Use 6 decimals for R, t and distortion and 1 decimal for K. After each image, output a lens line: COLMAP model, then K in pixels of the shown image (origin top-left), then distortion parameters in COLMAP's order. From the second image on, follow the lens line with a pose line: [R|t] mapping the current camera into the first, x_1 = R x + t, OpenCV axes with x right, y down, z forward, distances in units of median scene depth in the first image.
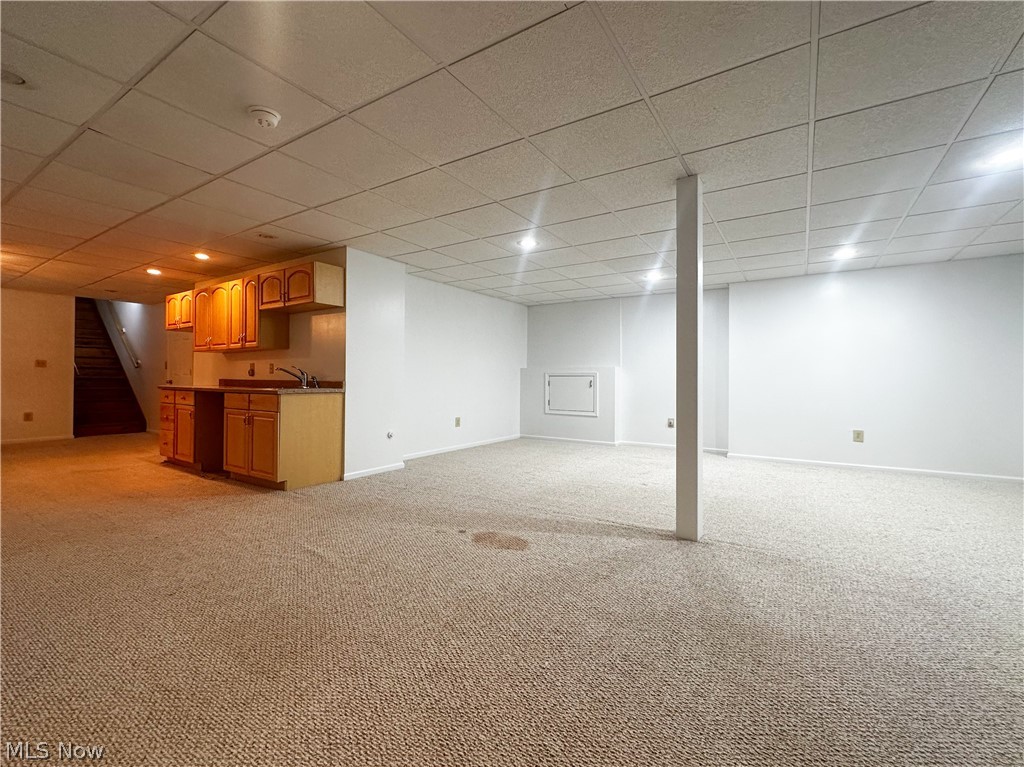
lens RADIAL K [[447.7, 0, 510.0], [0, 447.7, 379.7], [0, 0, 1]] dist [-0.001169, 0.000010]
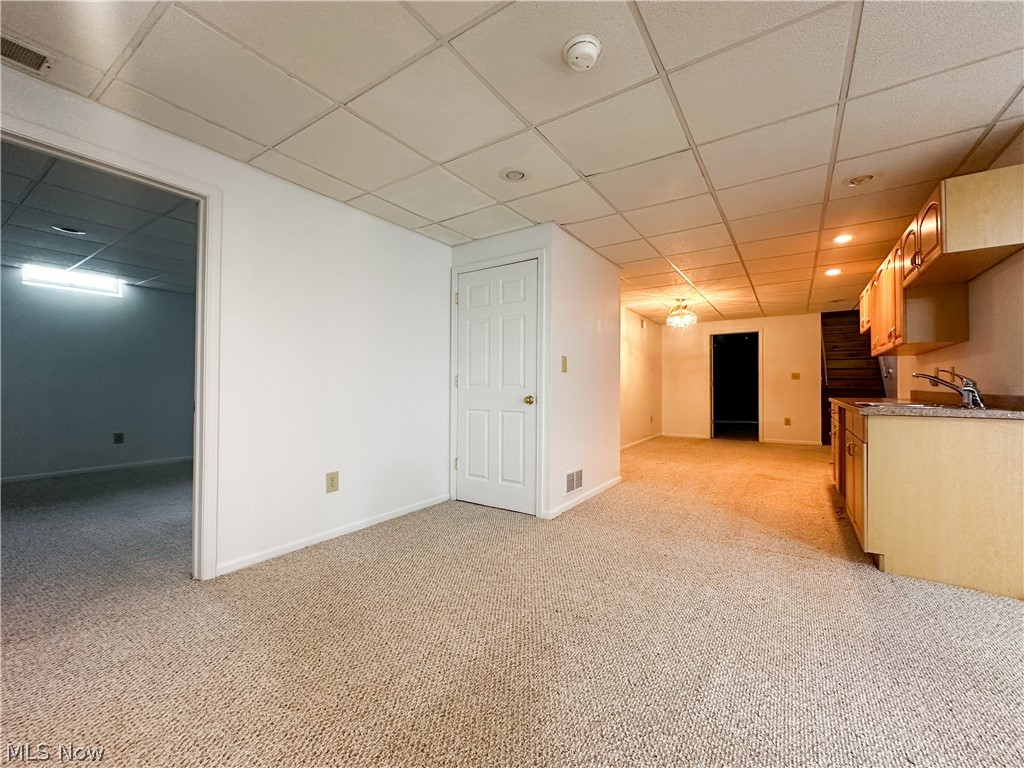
lens RADIAL K [[420.1, 0, 509.8], [0, 420.1, 387.6], [0, 0, 1]] dist [0.002651, 0.000372]
pose [[-0.017455, -0.004915, -0.999836, 0.082252], [0.001246, 0.999987, -0.004937, -0.004571], [0.999847, -0.001332, -0.017449, 0.412873]]
